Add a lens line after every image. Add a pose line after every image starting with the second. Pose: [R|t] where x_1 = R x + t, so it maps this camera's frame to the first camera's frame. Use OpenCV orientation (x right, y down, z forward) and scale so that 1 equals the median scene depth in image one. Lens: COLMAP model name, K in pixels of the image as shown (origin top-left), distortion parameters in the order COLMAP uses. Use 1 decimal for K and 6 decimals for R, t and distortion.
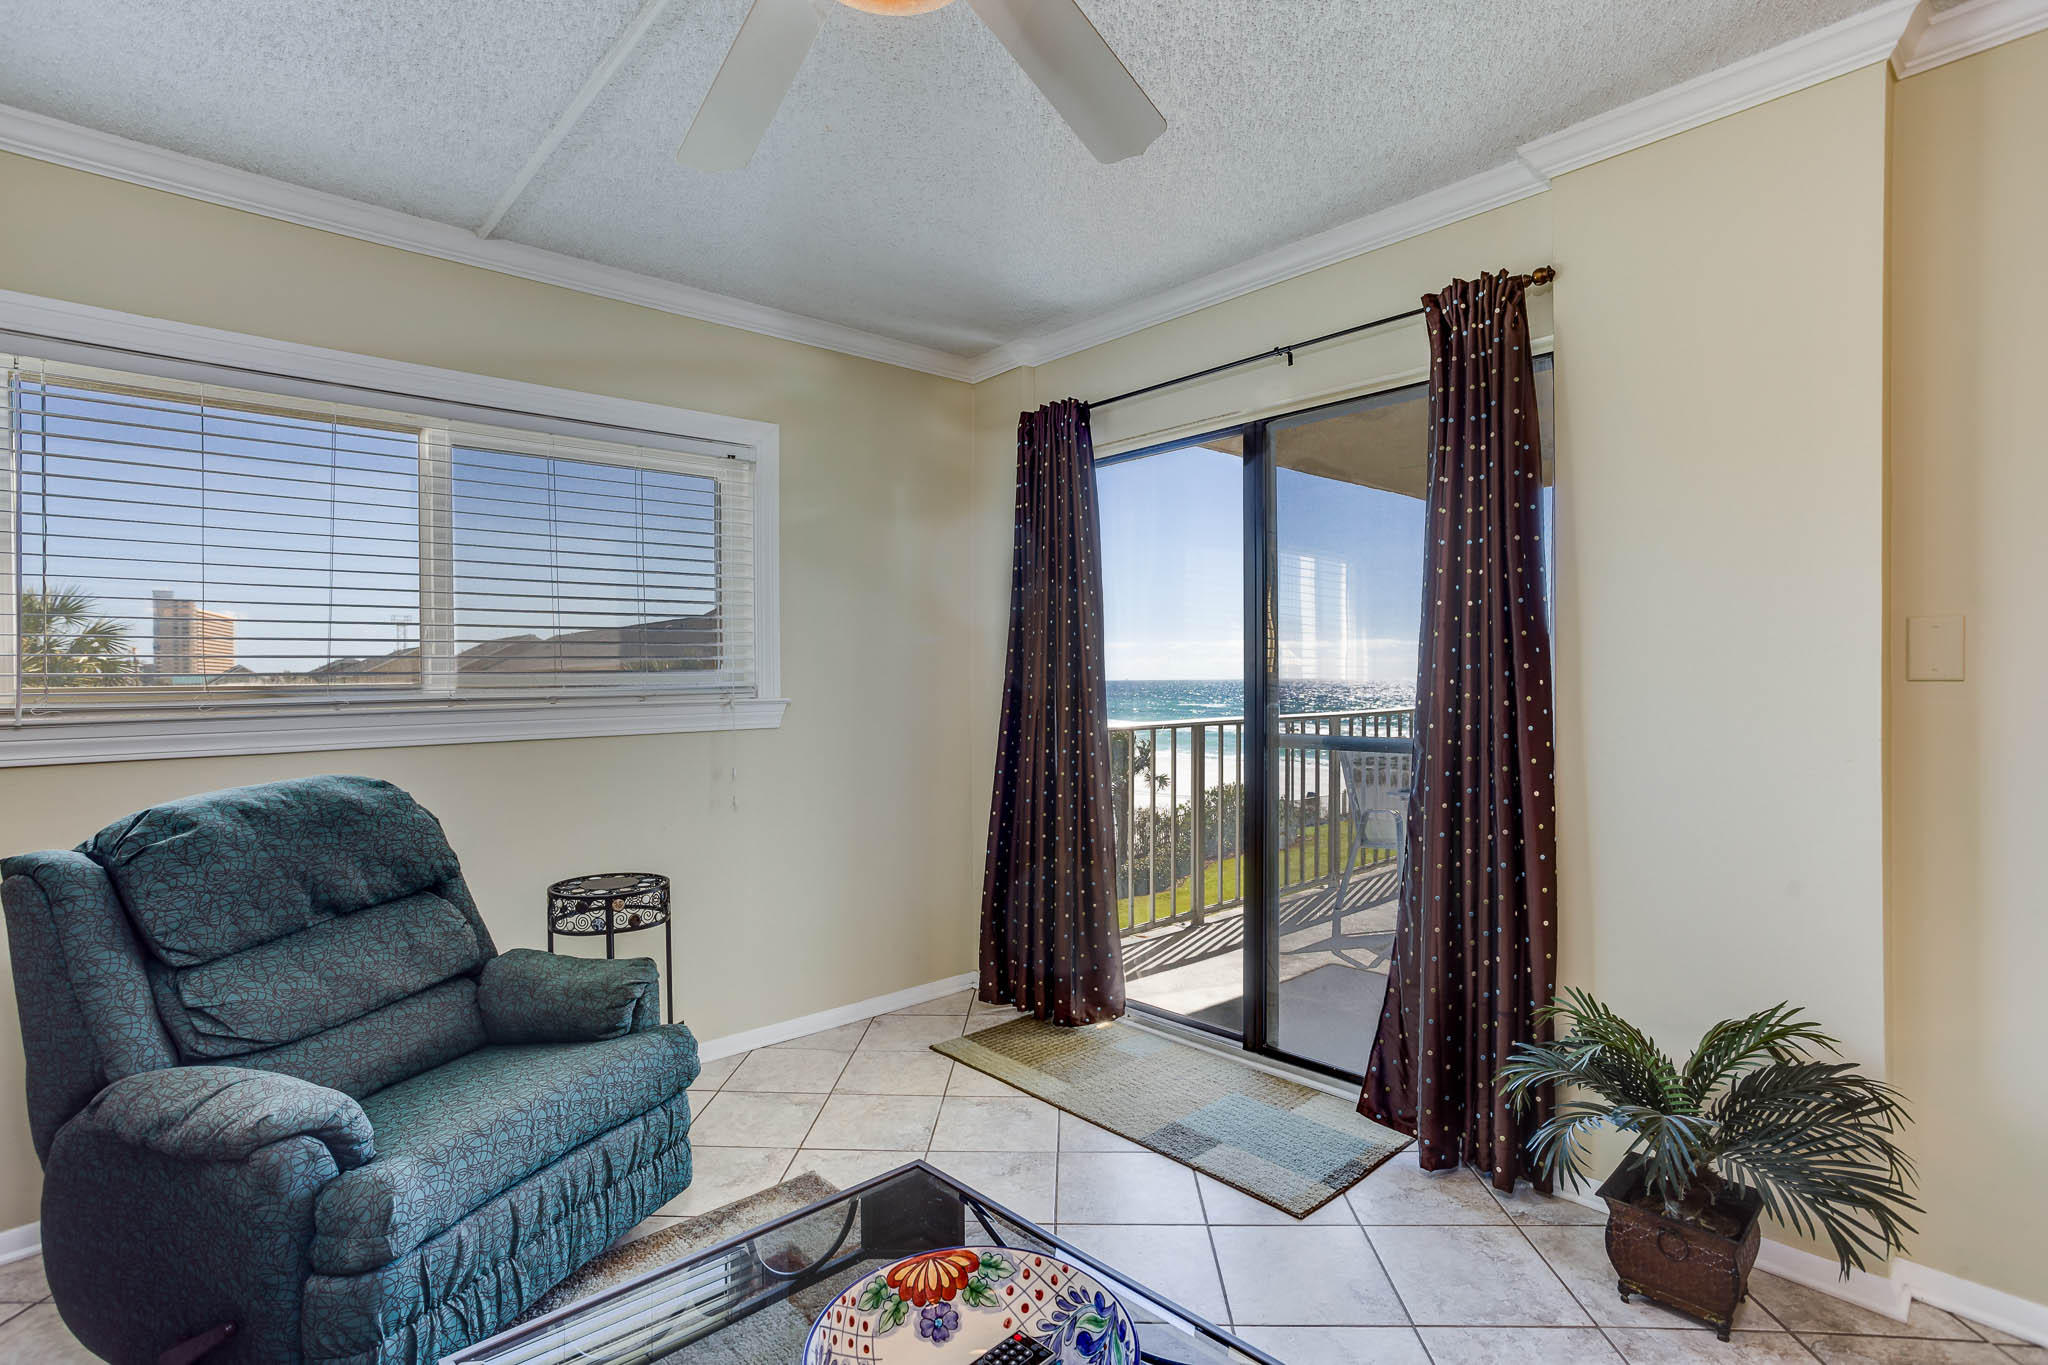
lens RADIAL K [[981.8, 0, 1036.9], [0, 981.8, 689.4], [0, 0, 1]] dist [-0.027114, 0.006234]
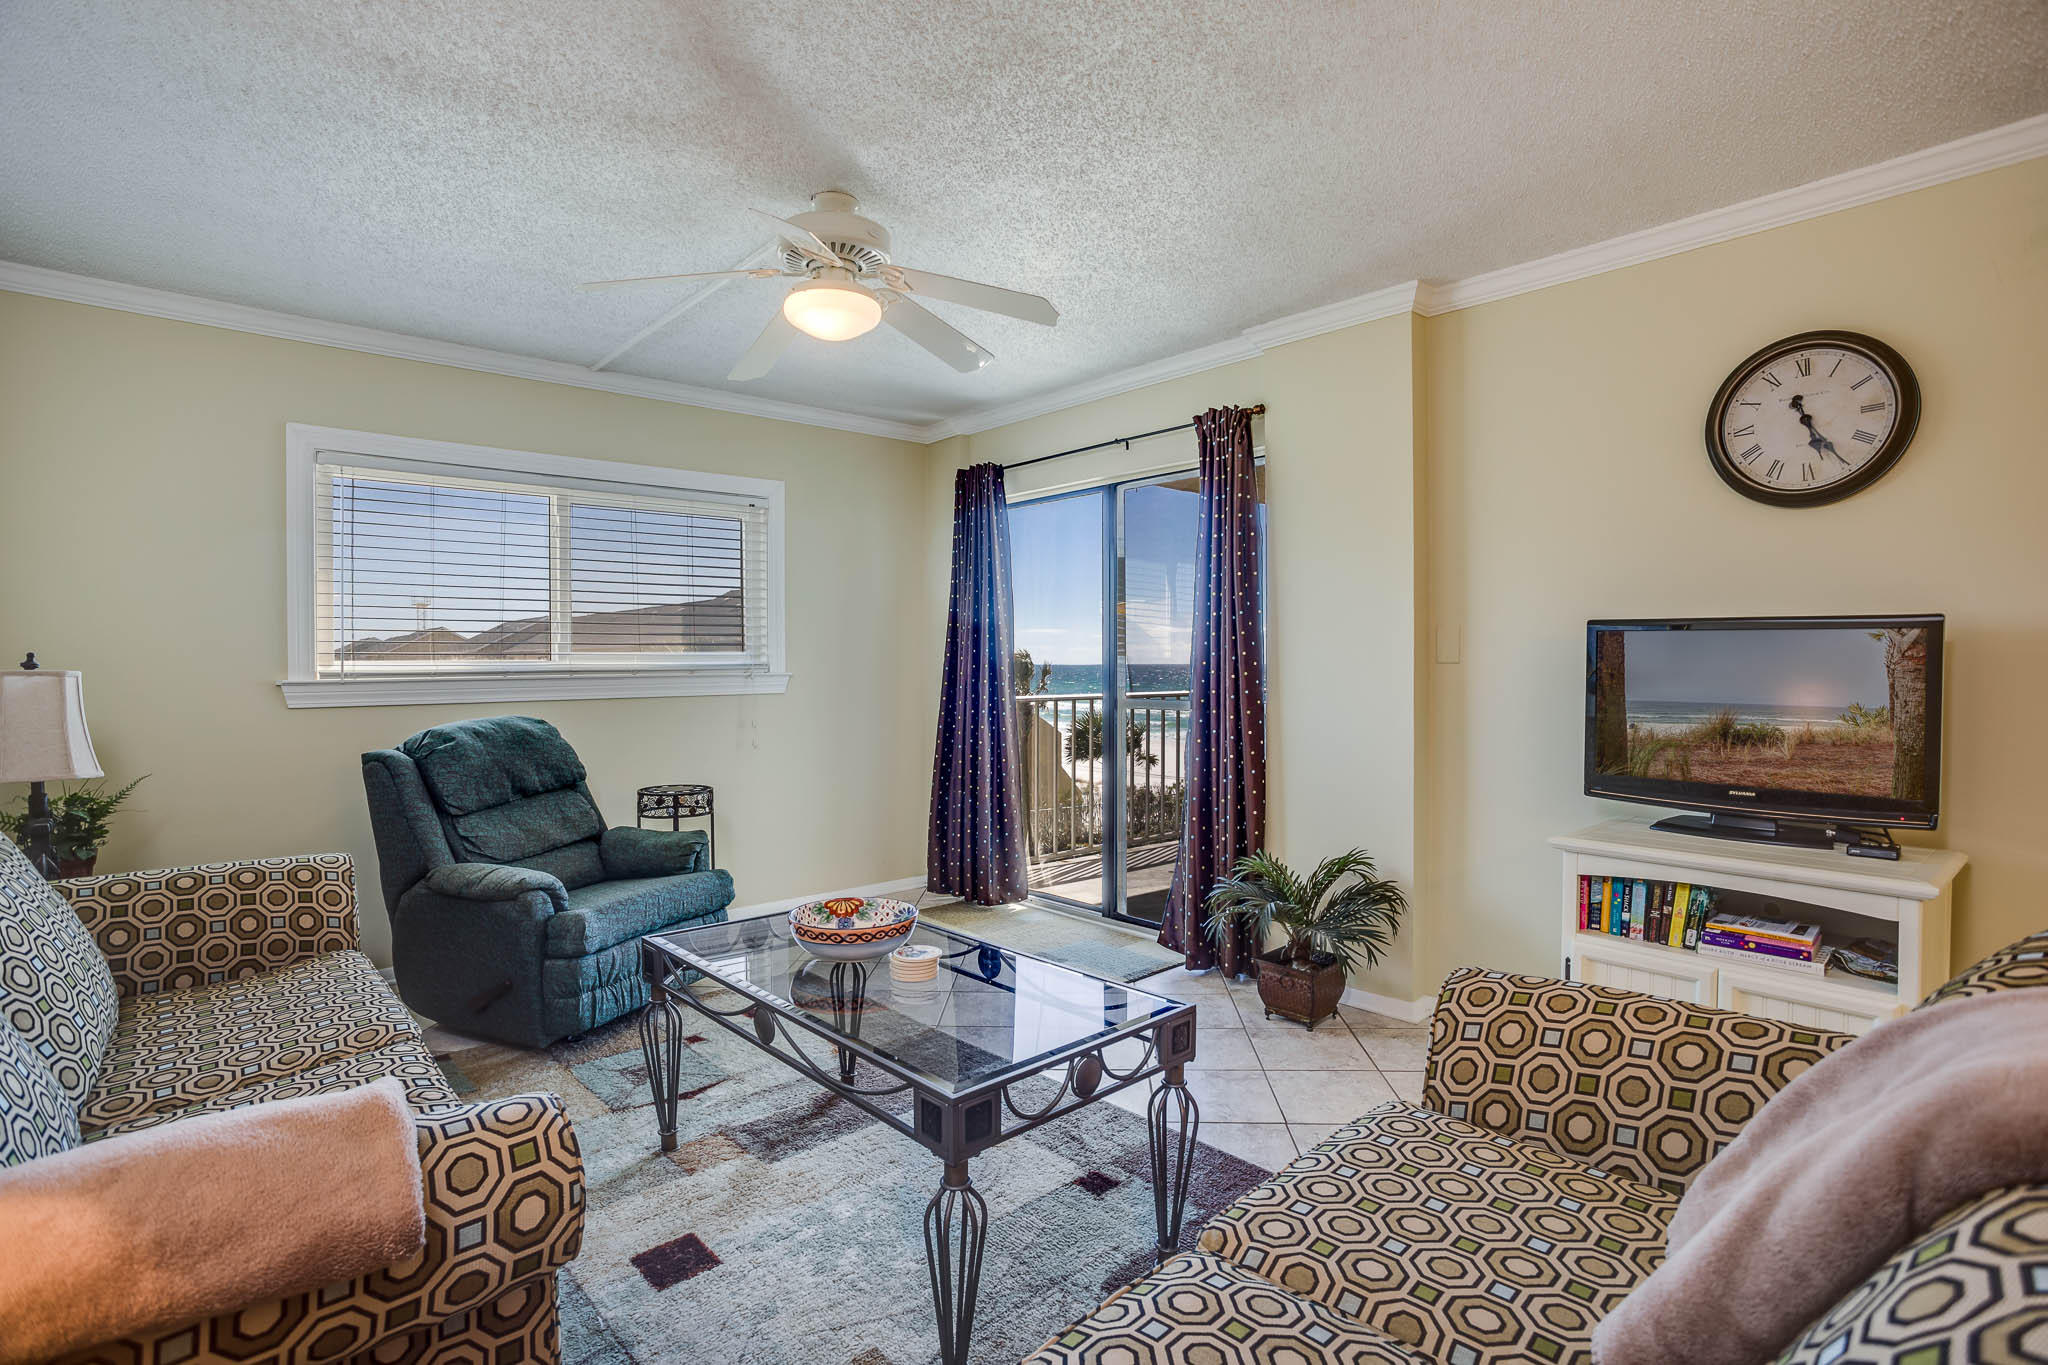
lens RADIAL K [[981.8, 0, 1027.9], [0, 981.8, 682.4], [0, 0, 1]] dist [-0.027114, 0.006234]
pose [[0.999887, 0.006084, -0.013768, 0.163556], [-0.005943, 0.999930, 0.010274, 0.009832], [0.013829, -0.010191, 0.999852, -0.621405]]
